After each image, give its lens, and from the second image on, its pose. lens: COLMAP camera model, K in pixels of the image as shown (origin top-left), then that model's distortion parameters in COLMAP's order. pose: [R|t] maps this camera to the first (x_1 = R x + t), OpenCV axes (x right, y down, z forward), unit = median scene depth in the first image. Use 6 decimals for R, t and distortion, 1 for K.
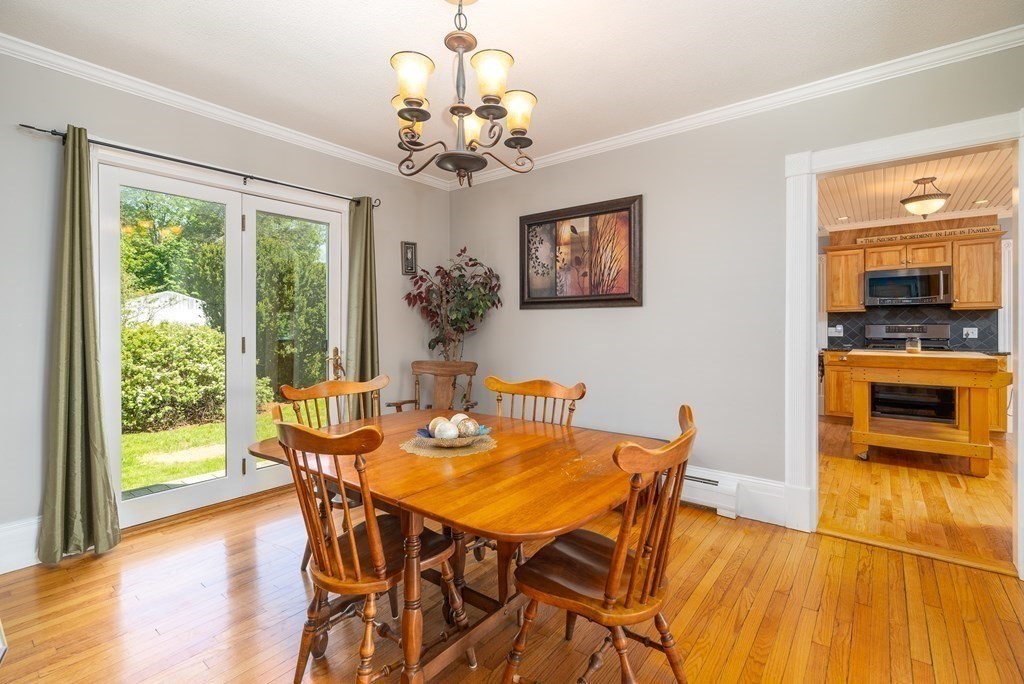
lens RADIAL K [[470.2, 0, 511.2], [0, 470.2, 328.7], [0, 0, 1]] dist [0.001244, 0.000331]
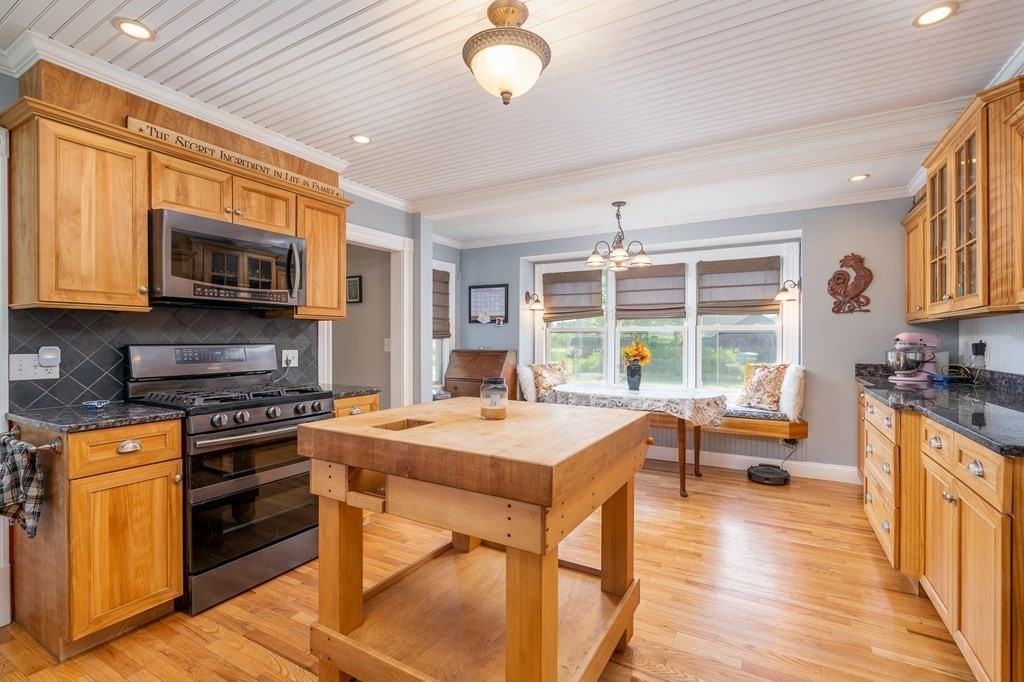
lens RADIAL K [[470.3, 0, 512.0], [0, 470.3, 341.0], [0, 0, 1]] dist [-0.001292, -0.000153]
pose [[-0.138529, 0.000324, 0.990358, 0.327256], [0.003678, 0.999993, 0.000188, -0.011500], [-0.990351, 0.003669, -0.138530, 0.762099]]
